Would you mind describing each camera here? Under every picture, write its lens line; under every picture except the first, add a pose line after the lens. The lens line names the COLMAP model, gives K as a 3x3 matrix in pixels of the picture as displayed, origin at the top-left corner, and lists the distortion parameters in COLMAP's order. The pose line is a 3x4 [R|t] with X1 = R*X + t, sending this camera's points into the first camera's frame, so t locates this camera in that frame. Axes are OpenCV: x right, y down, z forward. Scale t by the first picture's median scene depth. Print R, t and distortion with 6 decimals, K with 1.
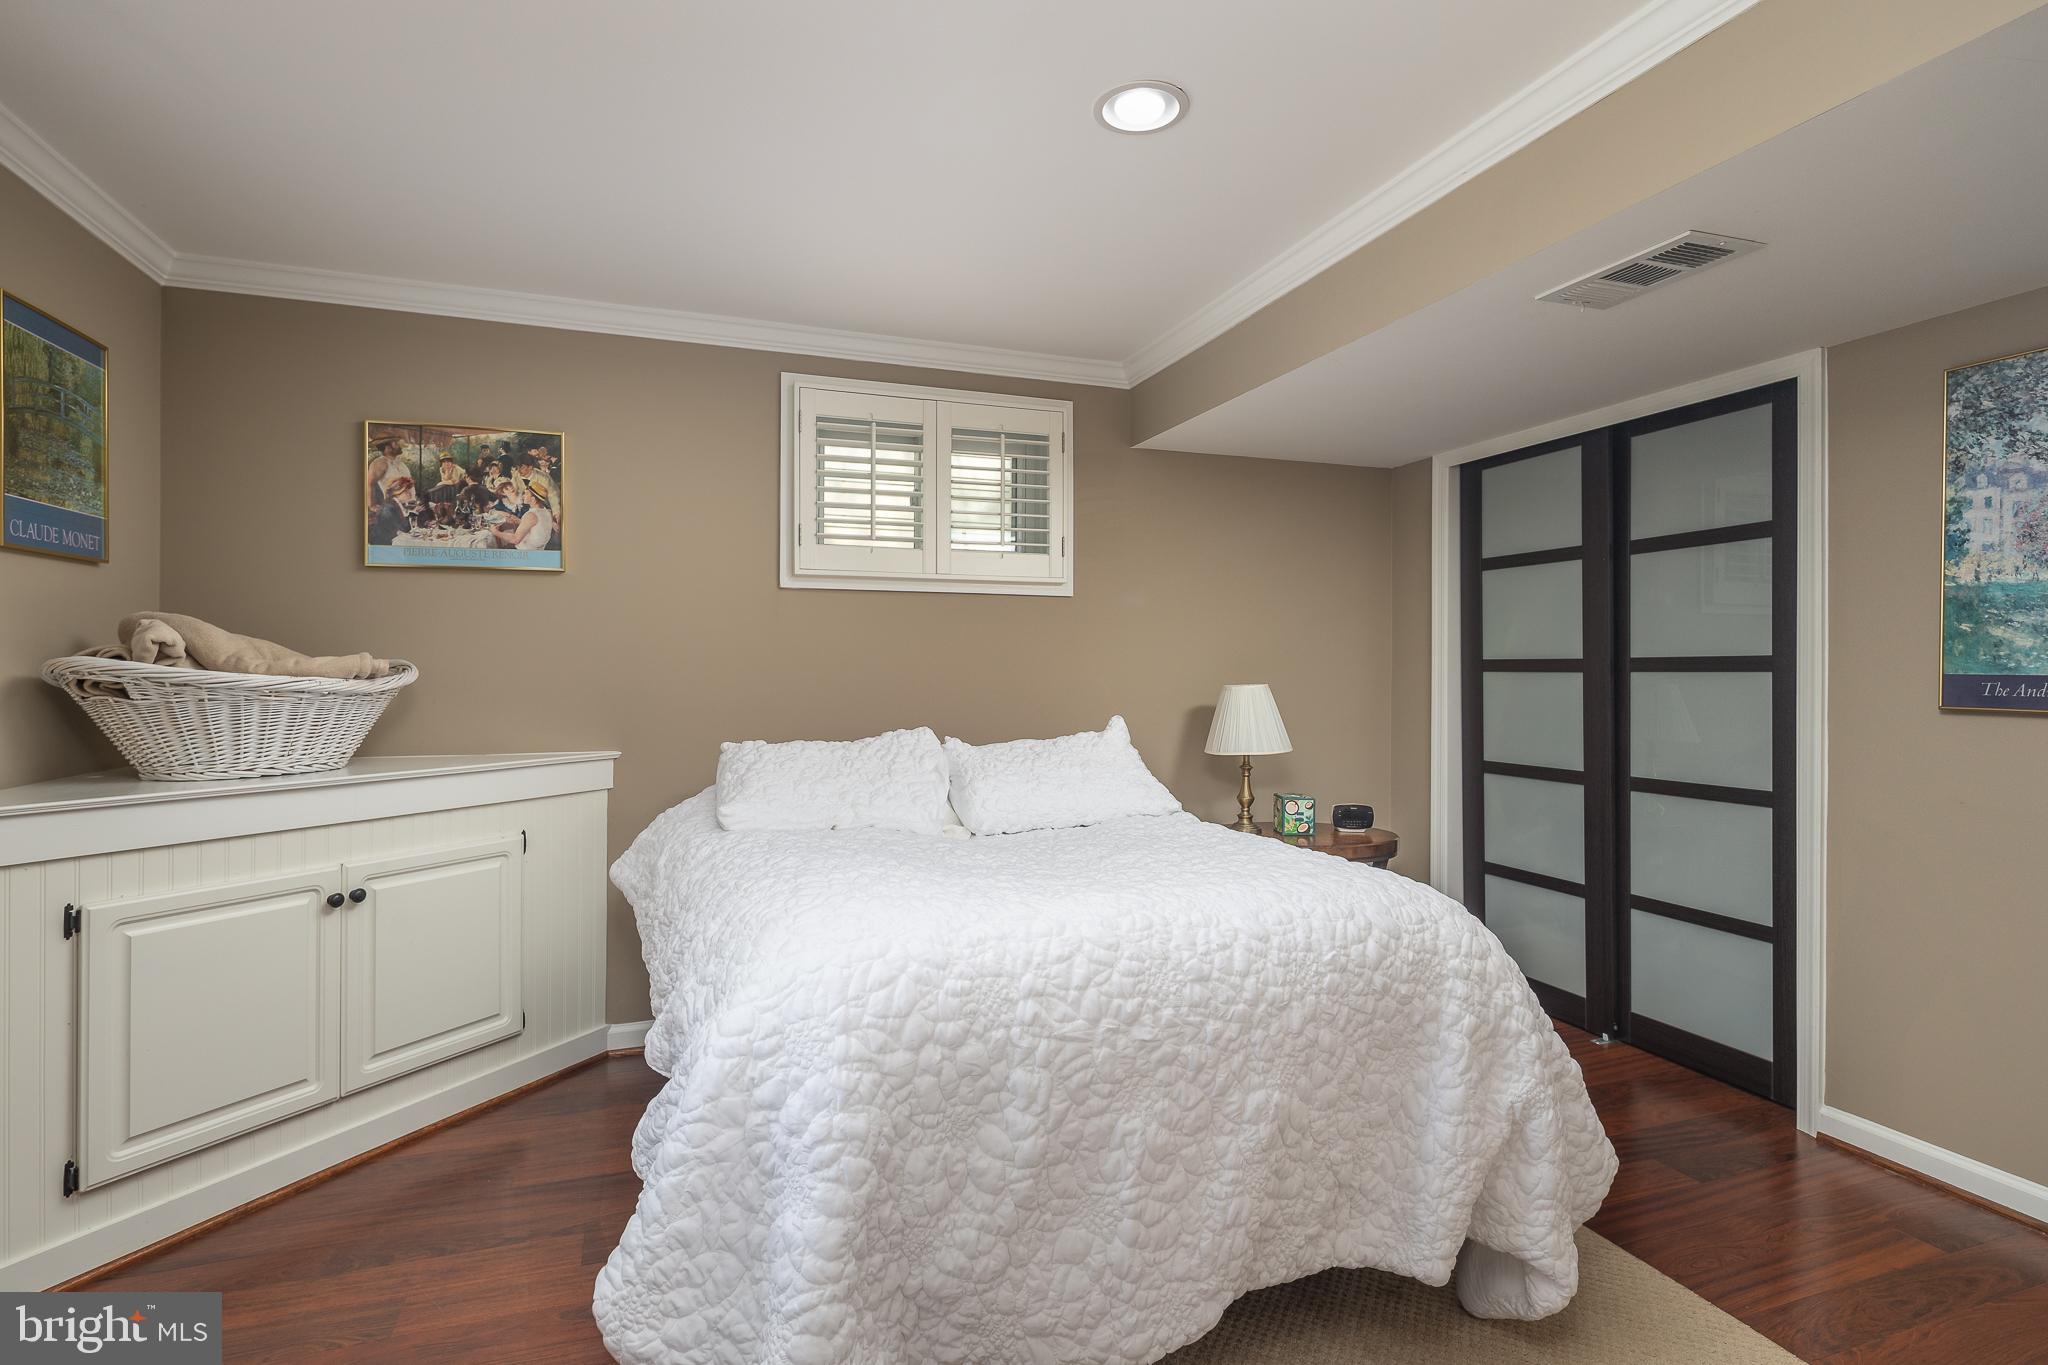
lens RADIAL K [[993.6, 0, 1024.0], [0, 993.6, 682.5], [0, 0, 1]] dist [-0.003291, -0.001079]
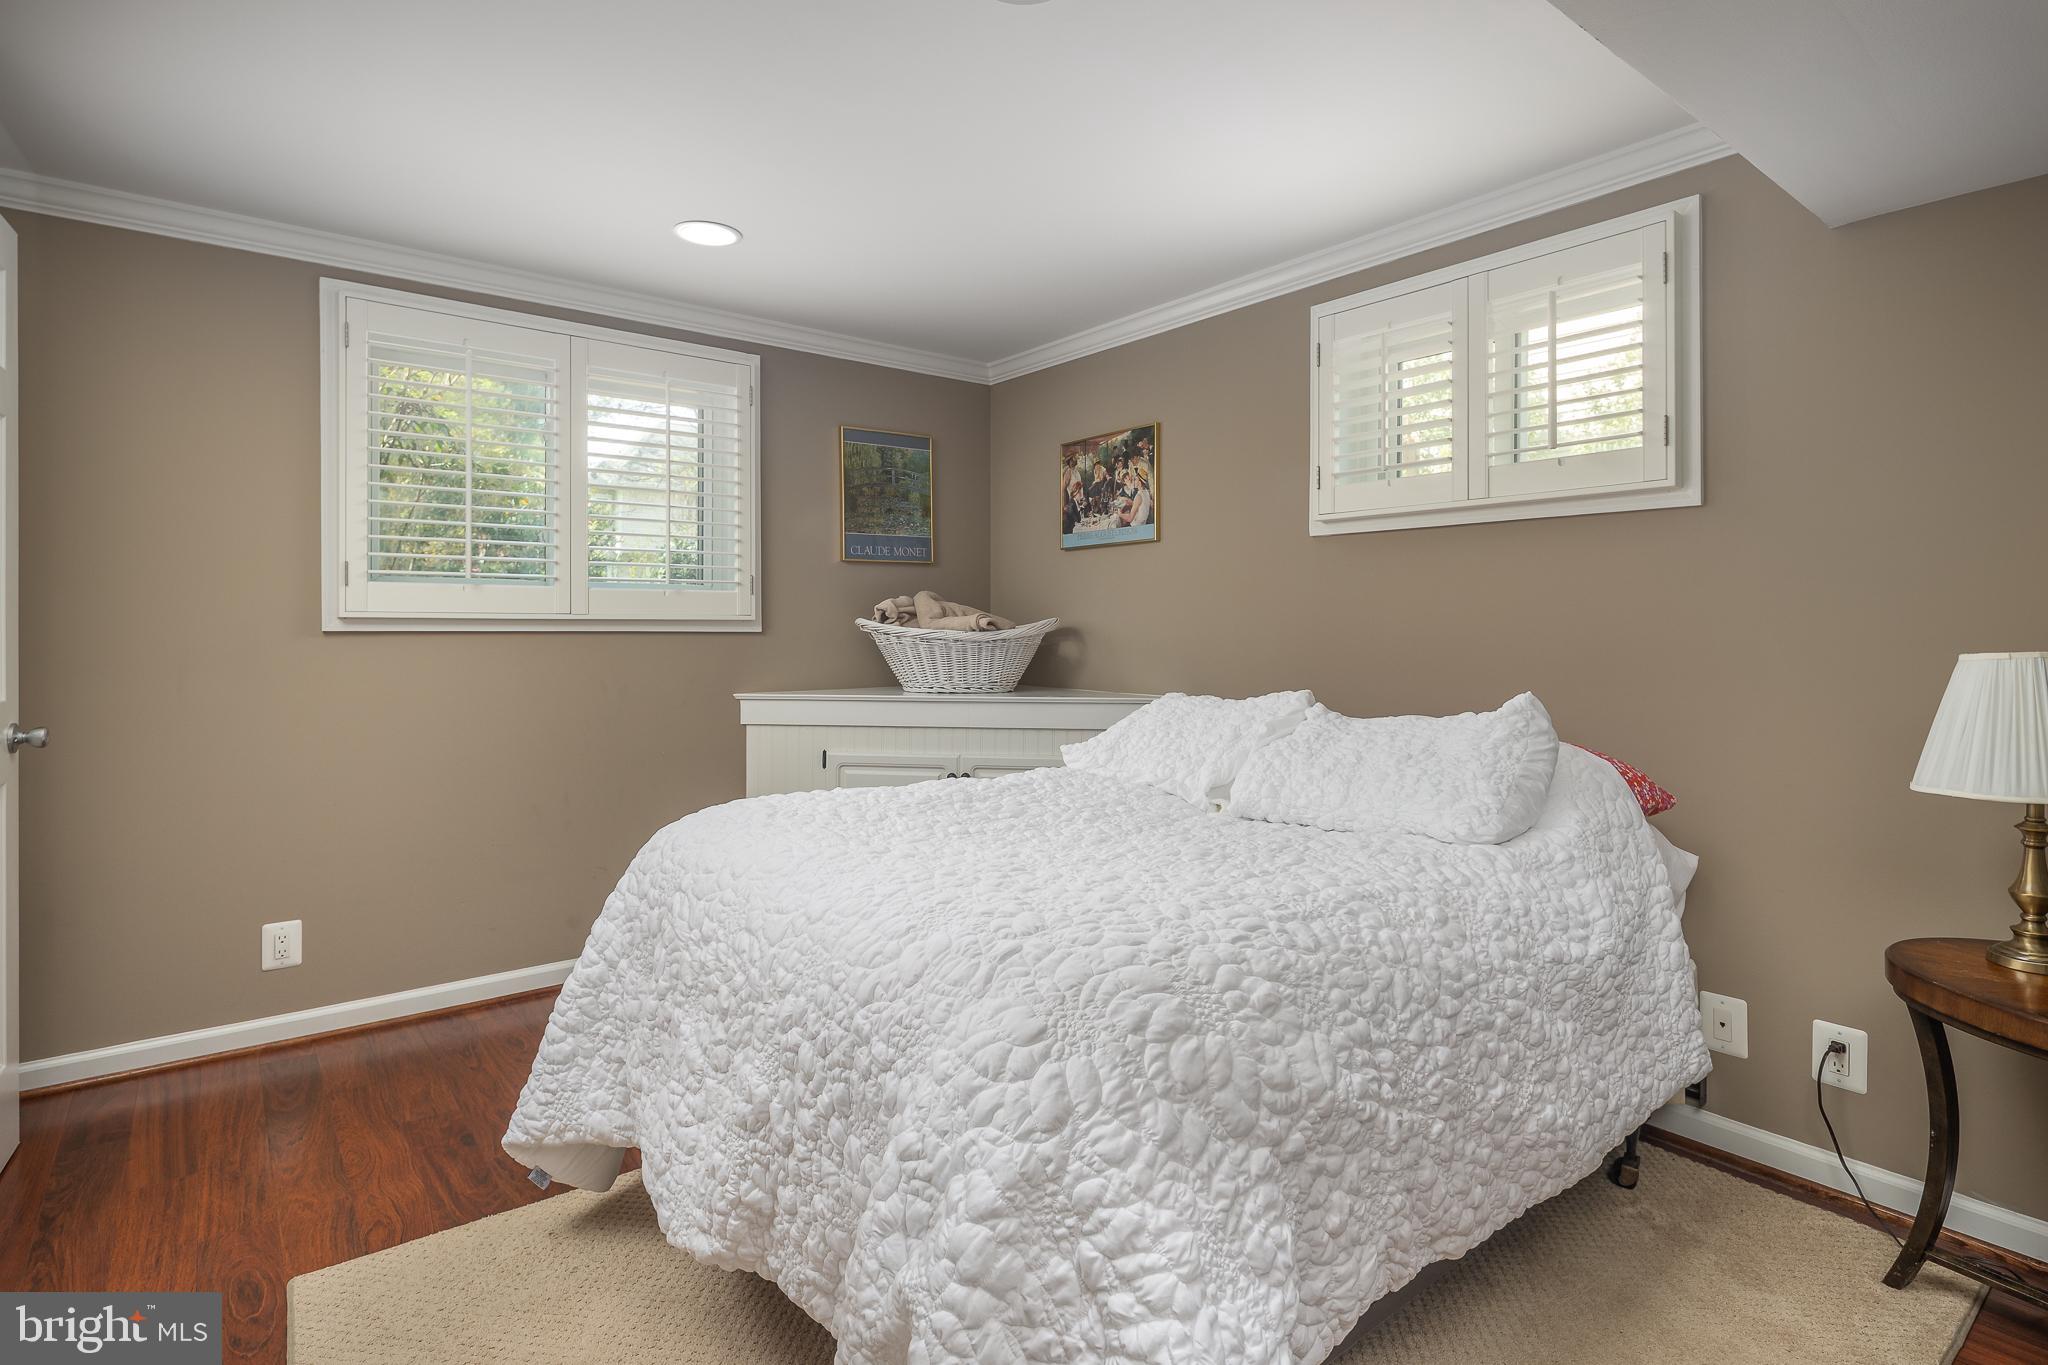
lens RADIAL K [[1012.9, 0, 1024.1], [0, 1012.9, 645.4], [0, 0, 1]] dist [0.000849, 0.000271]
pose [[0.317029, 0.017589, -0.948253, 0.644367], [-0.010061, 0.999834, 0.015182, -0.005018], [0.948363, 0.004727, 0.317153, 0.486767]]
